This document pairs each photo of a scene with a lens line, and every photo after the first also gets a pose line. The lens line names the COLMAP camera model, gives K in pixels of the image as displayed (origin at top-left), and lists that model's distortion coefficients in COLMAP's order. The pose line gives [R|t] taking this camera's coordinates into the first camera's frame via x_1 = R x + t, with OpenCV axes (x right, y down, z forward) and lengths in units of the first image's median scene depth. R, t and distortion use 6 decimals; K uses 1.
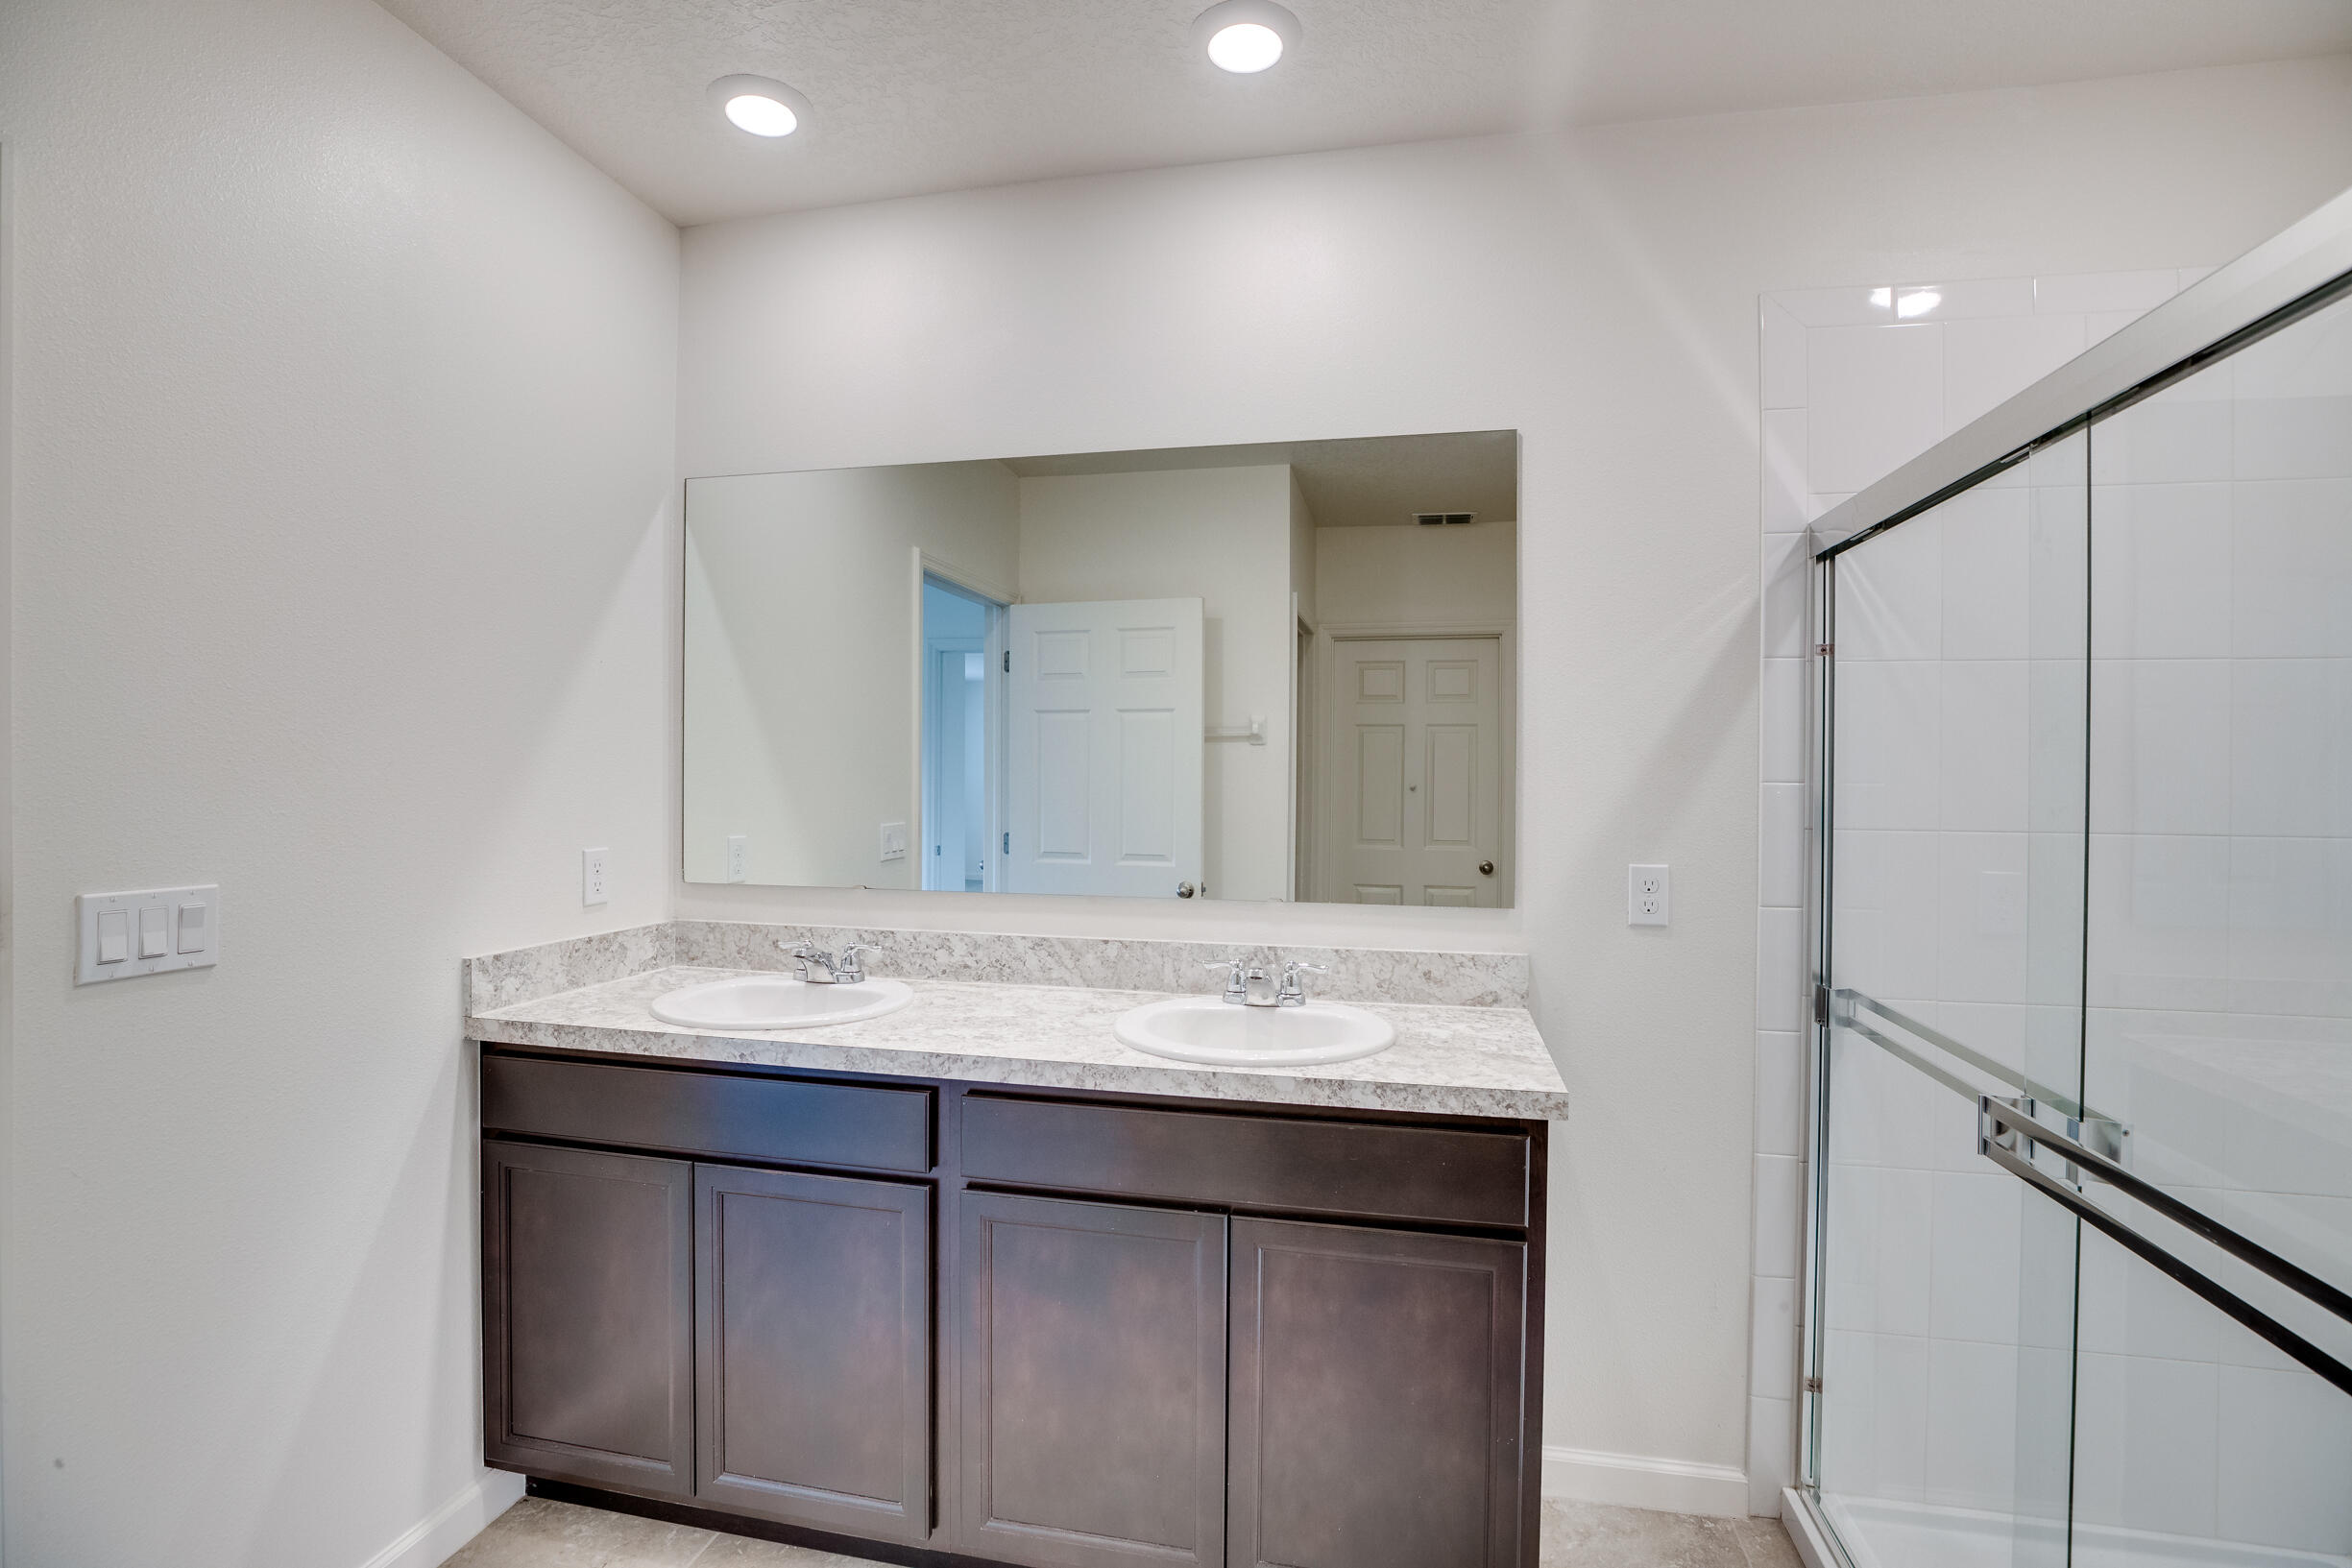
lens RADIAL K [[1084.8, 0, 1186.0], [0, 1084.8, 778.2], [0, 0, 1]] dist [-0.042499, 0.013696]
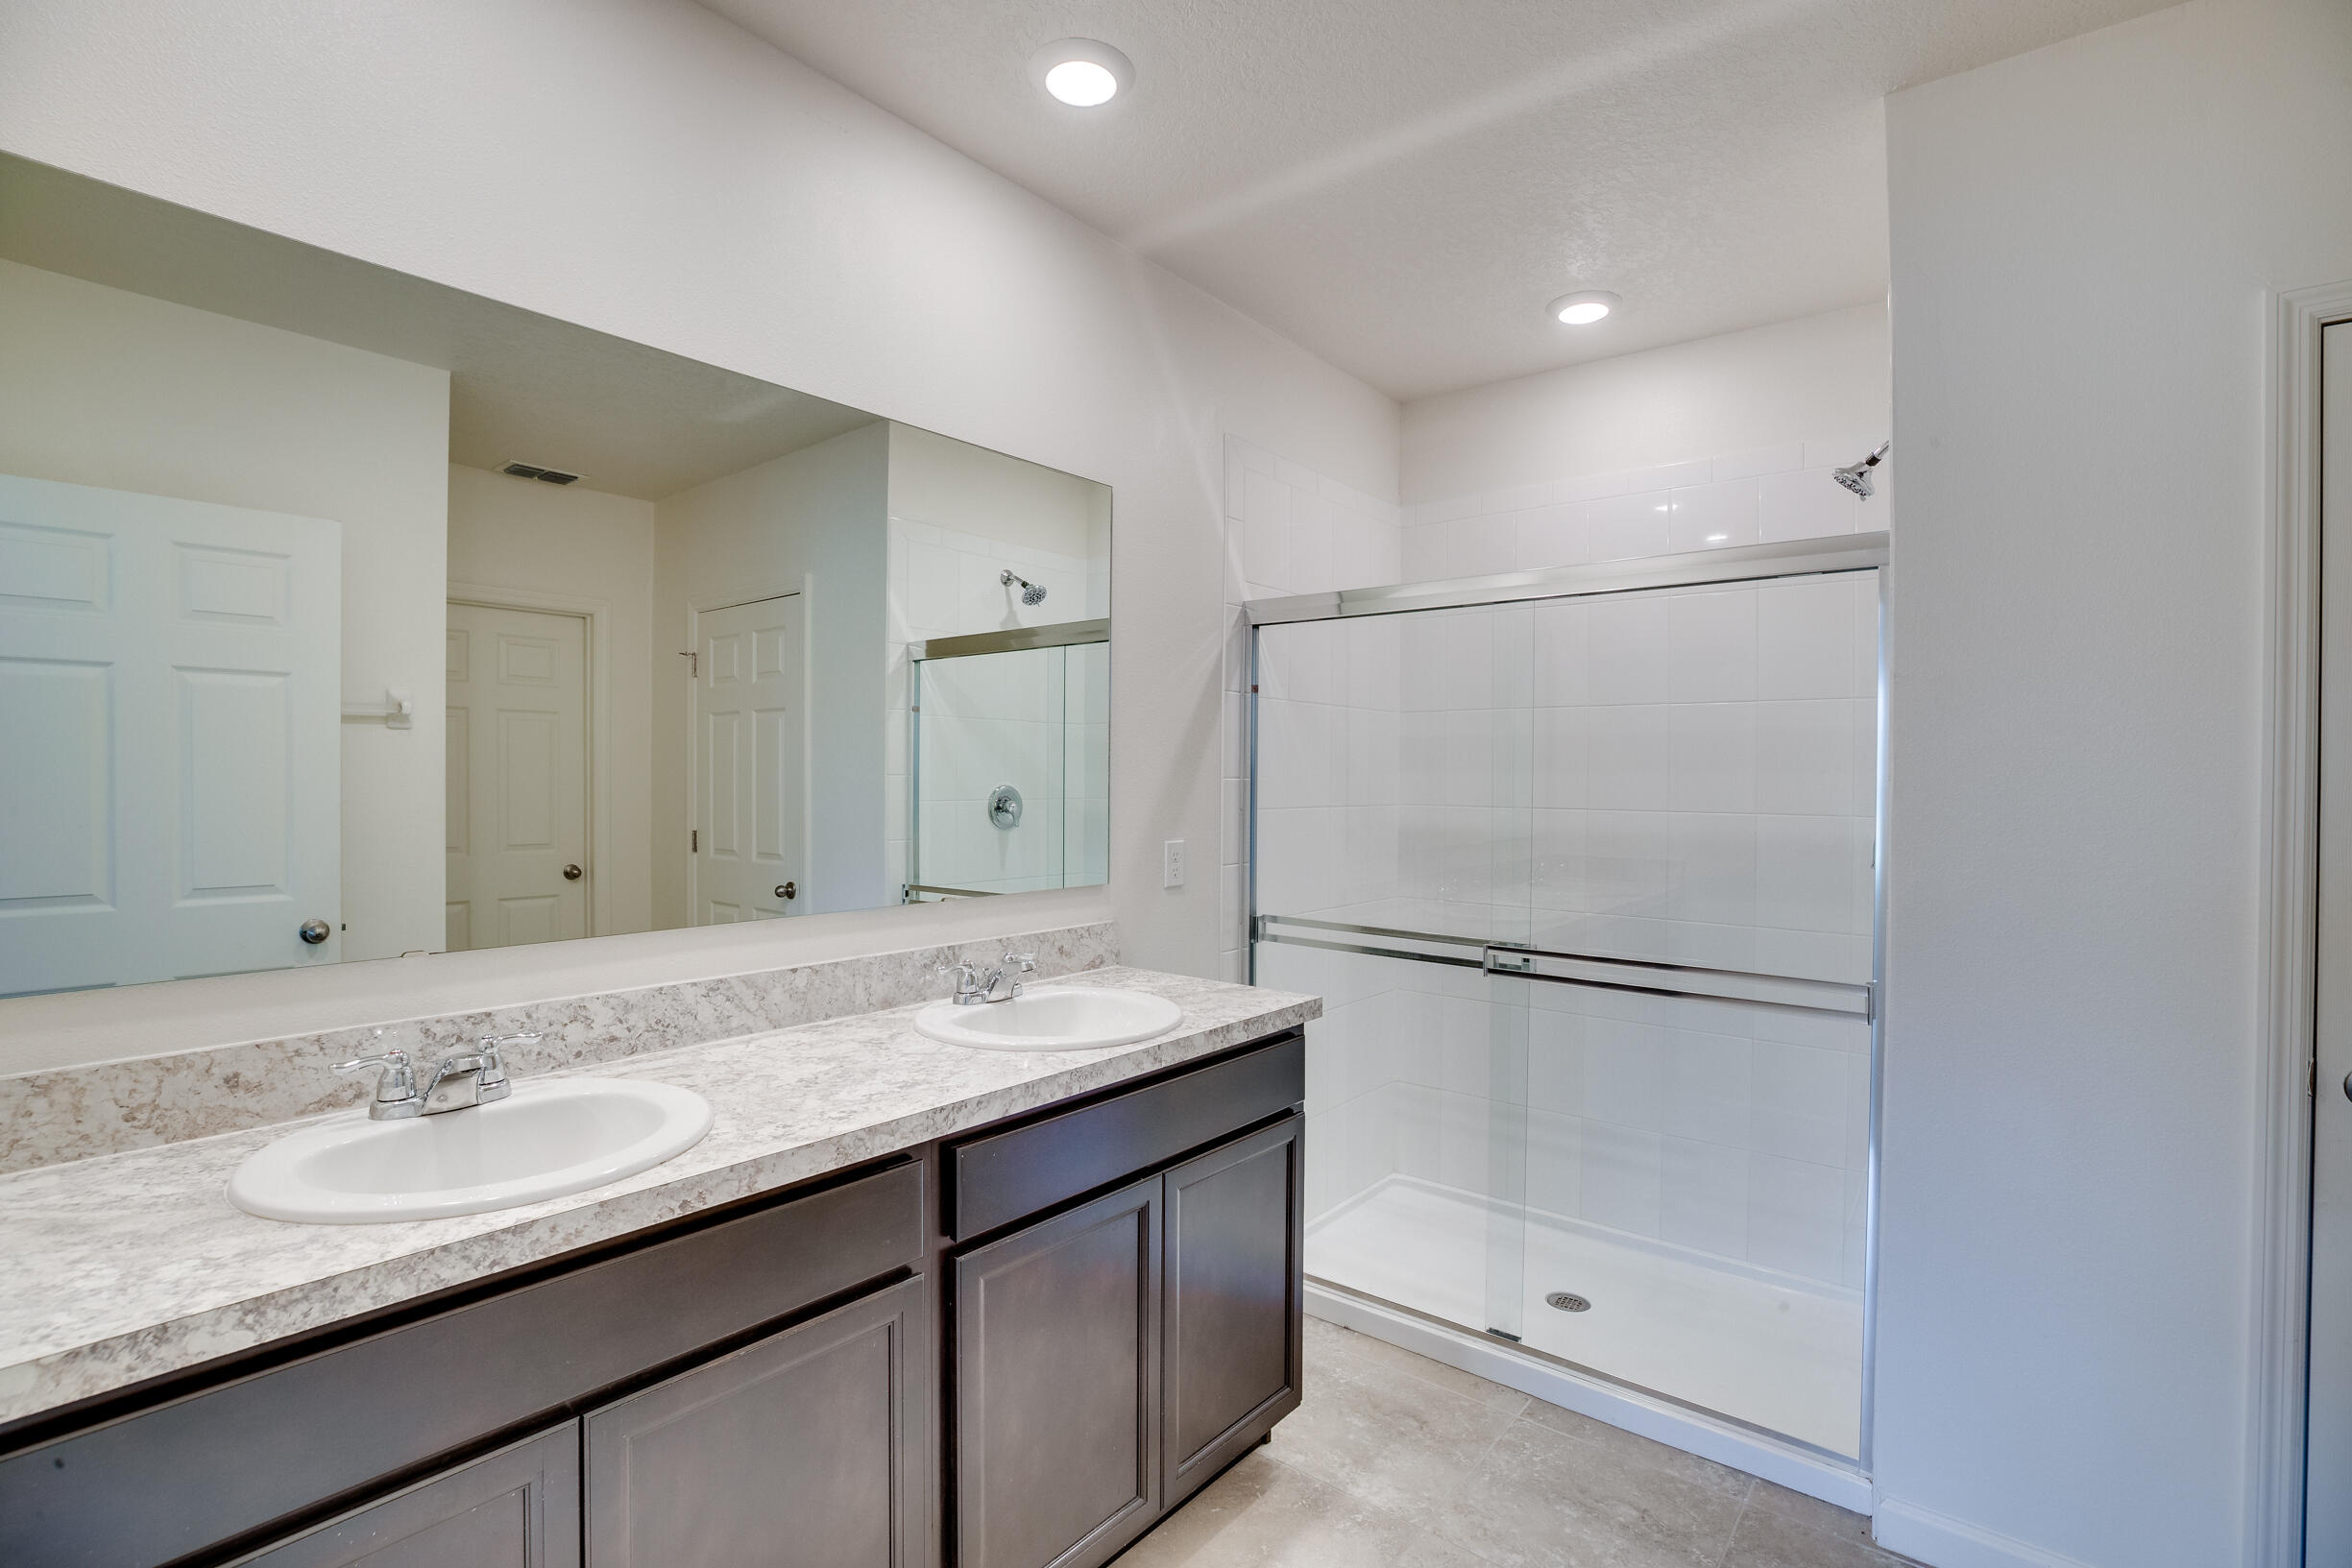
lens RADIAL K [[1084.8, 0, 1186.0], [0, 1084.8, 778.2], [0, 0, 1]] dist [-0.042499, 0.013696]
pose [[0.451478, -0.005239, 0.892267, -0.687303], [-0.002790, 0.999970, 0.007283, -0.006546], [-0.892278, -0.005778, 0.451450, 0.346879]]
